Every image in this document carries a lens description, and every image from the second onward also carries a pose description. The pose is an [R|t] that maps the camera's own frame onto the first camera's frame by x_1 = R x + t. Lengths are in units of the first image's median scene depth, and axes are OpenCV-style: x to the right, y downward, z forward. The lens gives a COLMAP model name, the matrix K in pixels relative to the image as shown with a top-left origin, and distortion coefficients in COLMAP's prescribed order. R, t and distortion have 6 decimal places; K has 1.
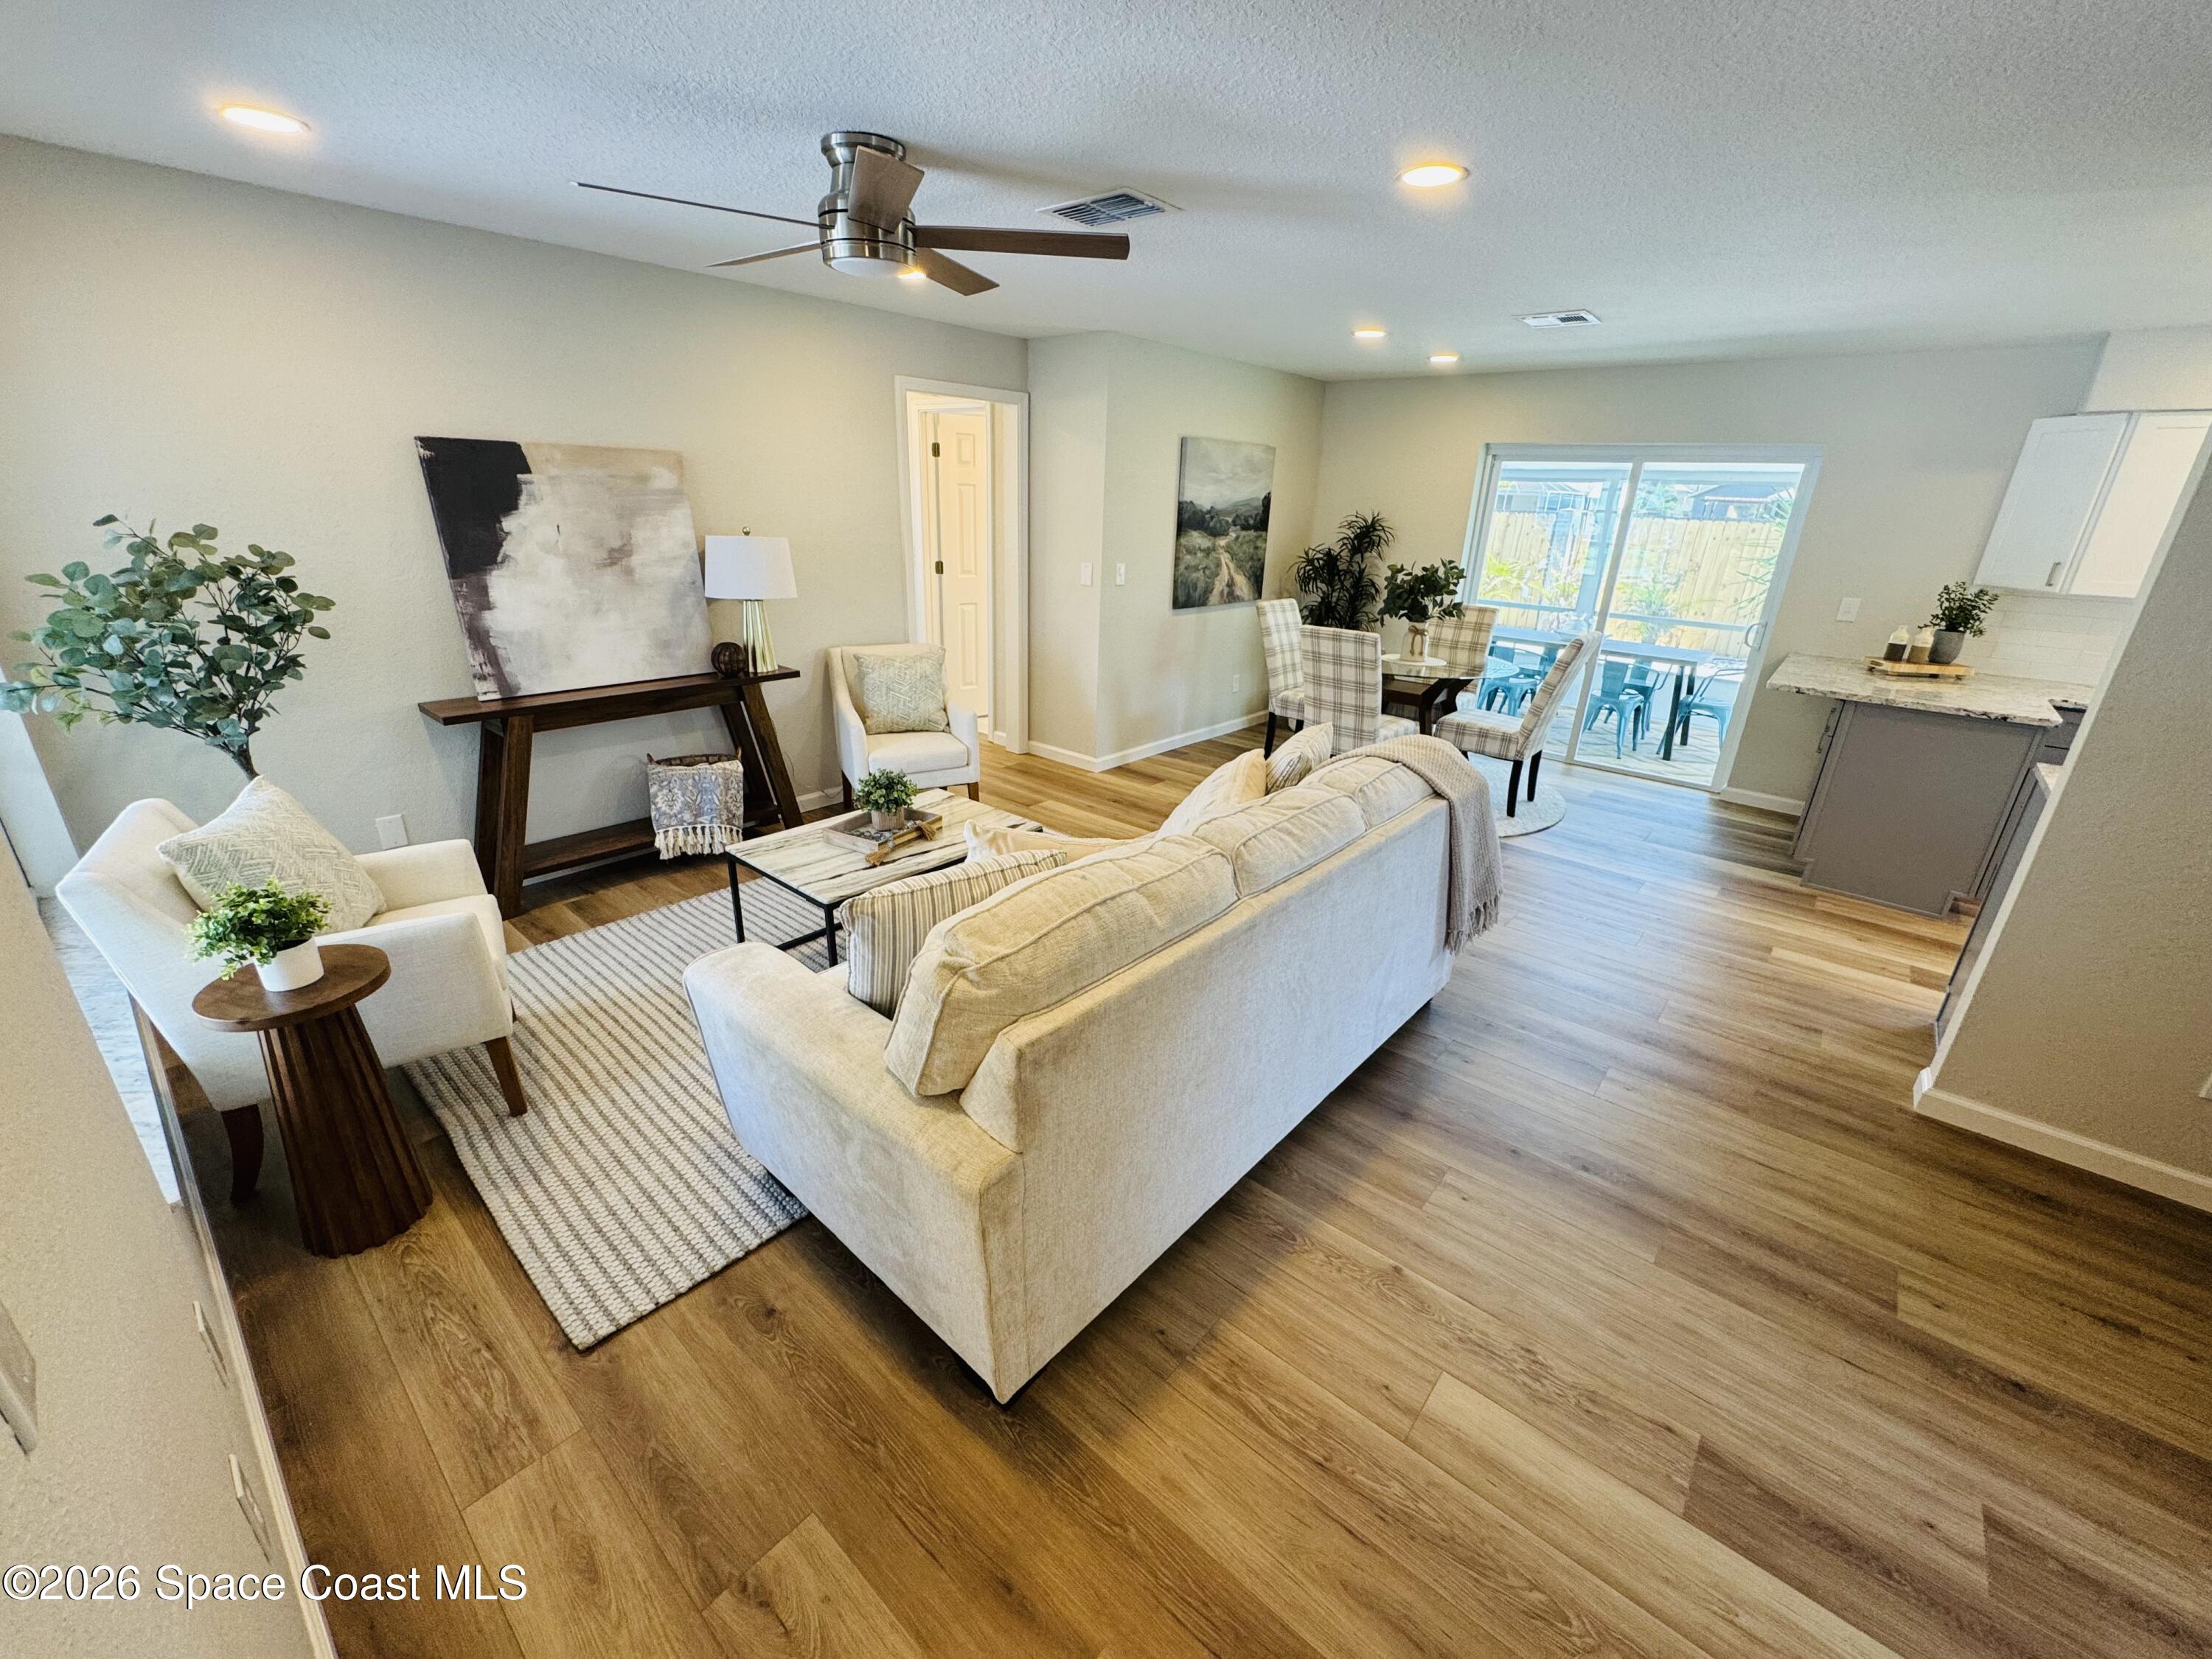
lens RADIAL K [[887.7, 0, 1111.0], [0, 887.7, 829.0], [0, 0, 1]] dist [-0.002011, -0.000188]
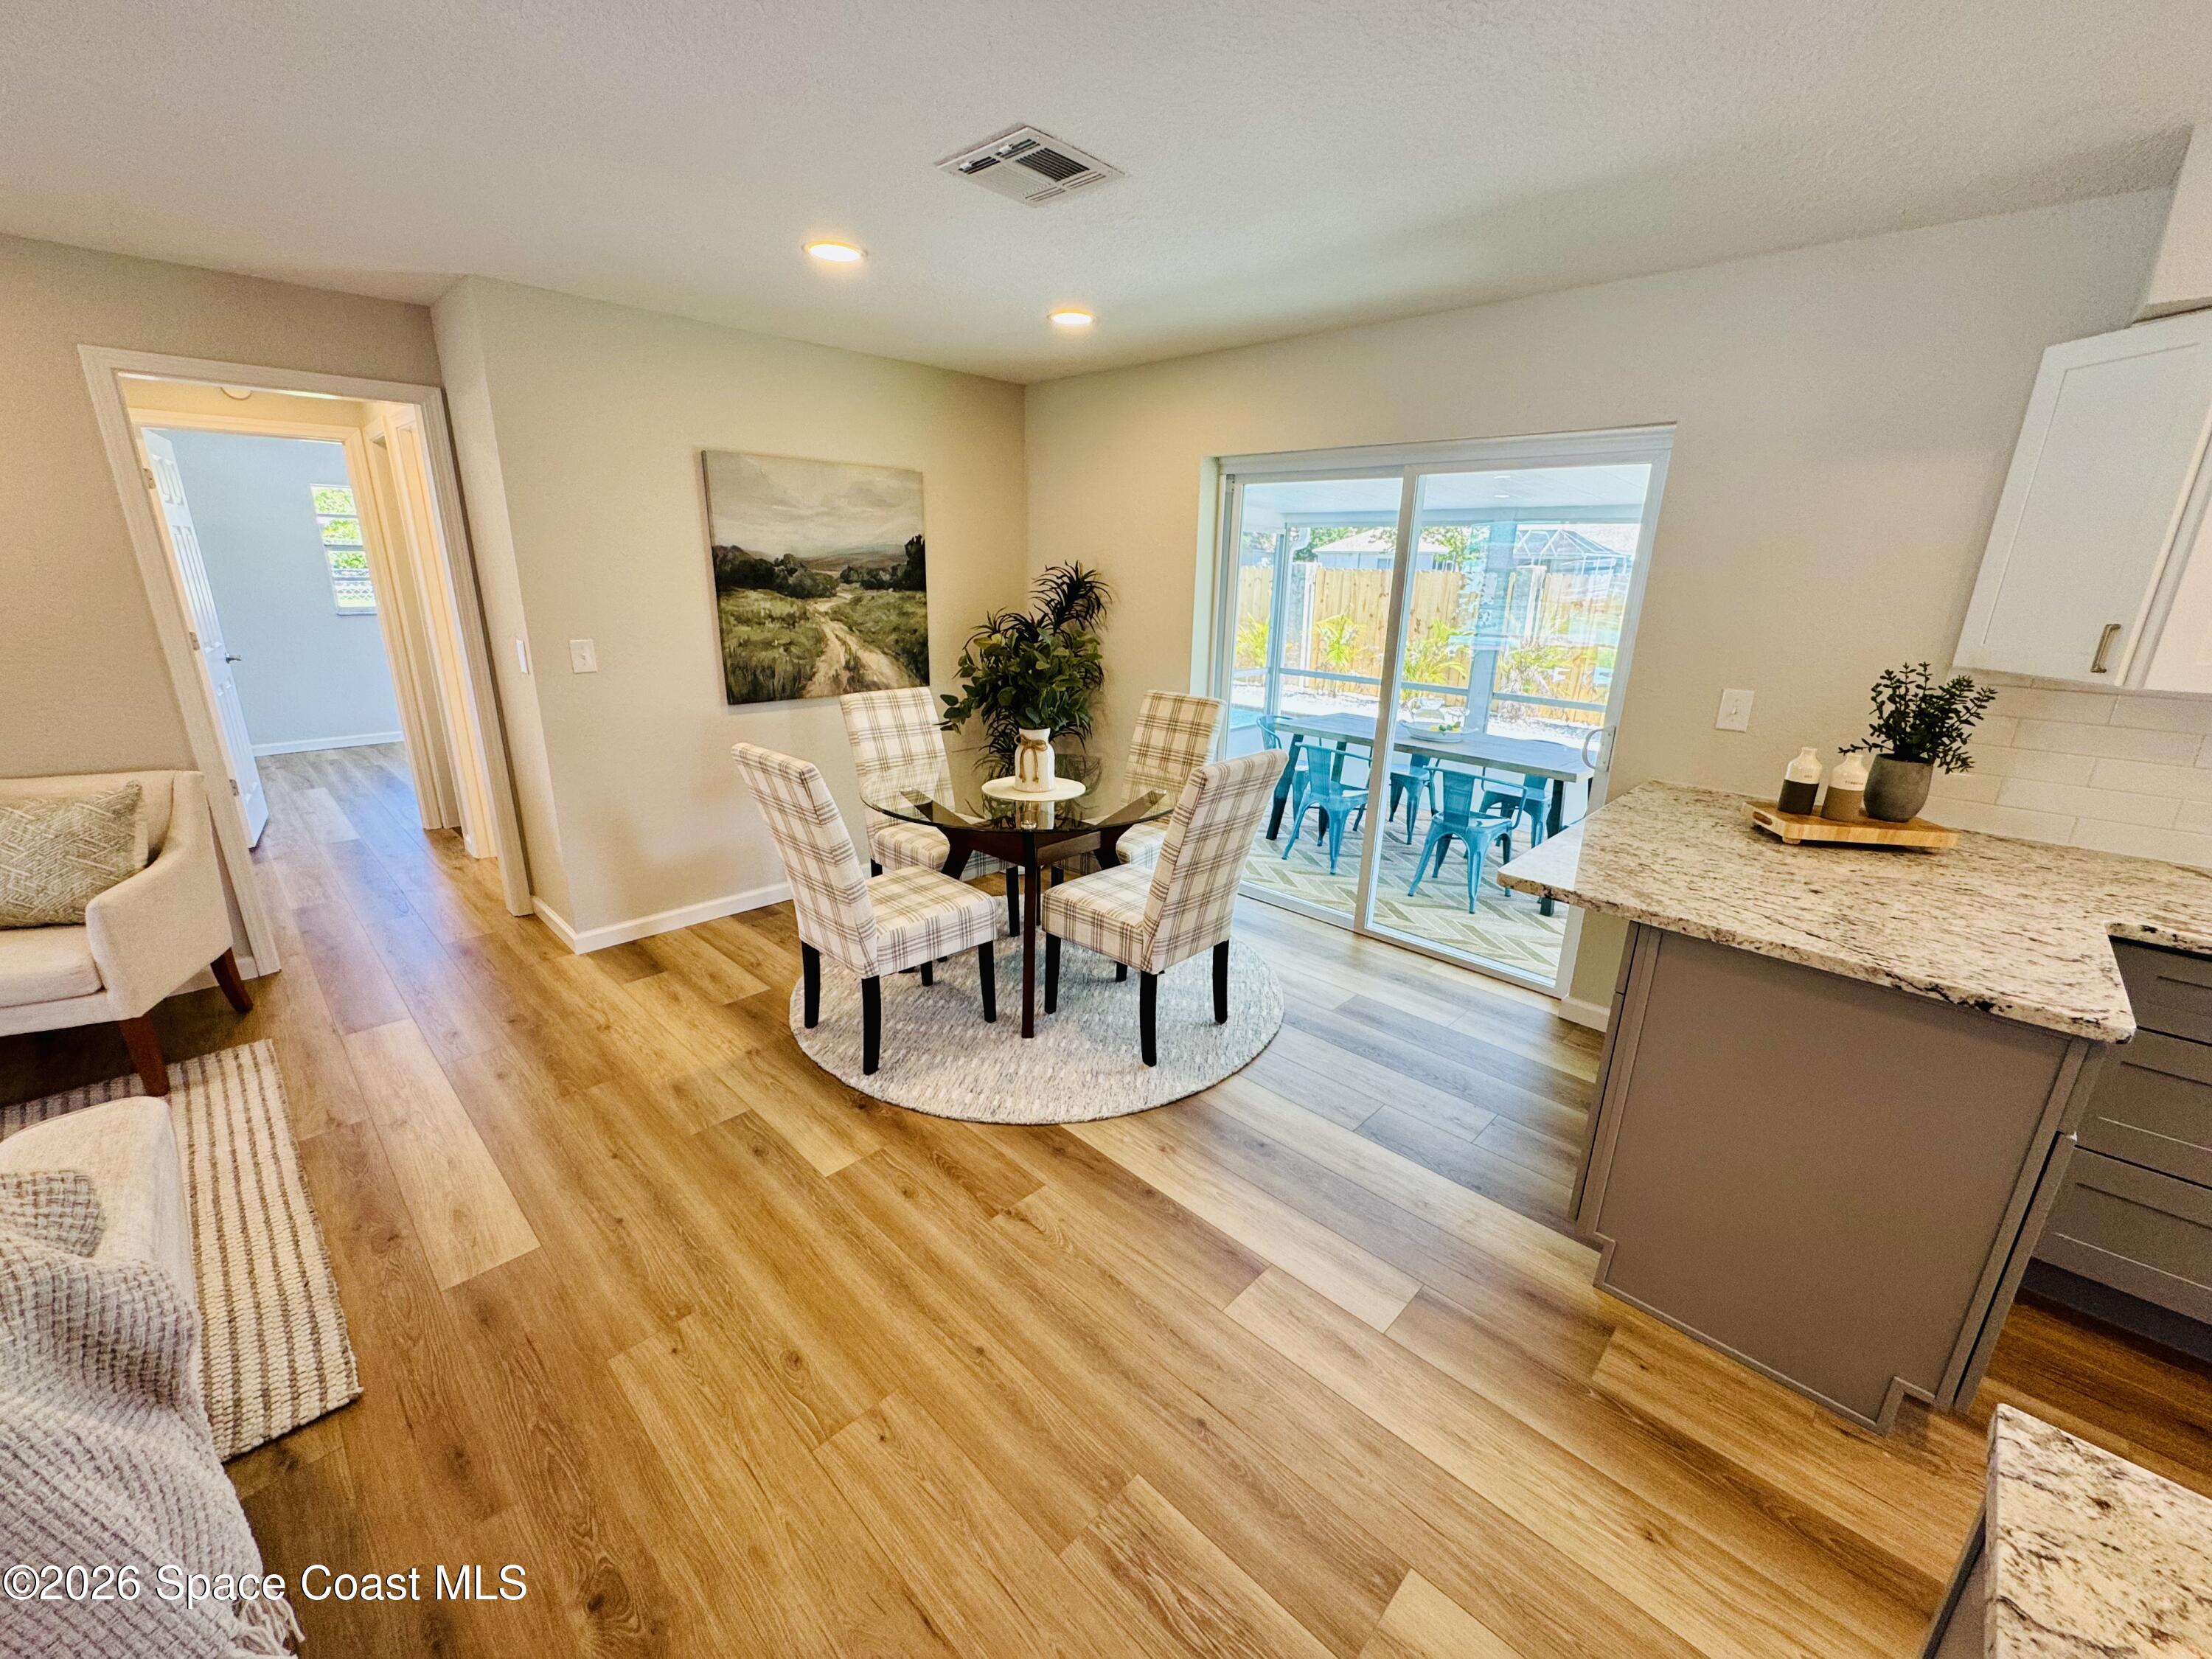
lens RADIAL K [[887.7, 0, 1111.0], [0, 887.7, 829.0], [0, 0, 1]] dist [-0.002011, -0.000188]
pose [[0.997893, 0.004554, -0.064715, 0.429983], [-0.009185, 0.997403, -0.071440, -0.116463], [0.064222, 0.071884, 0.995343, 0.382421]]
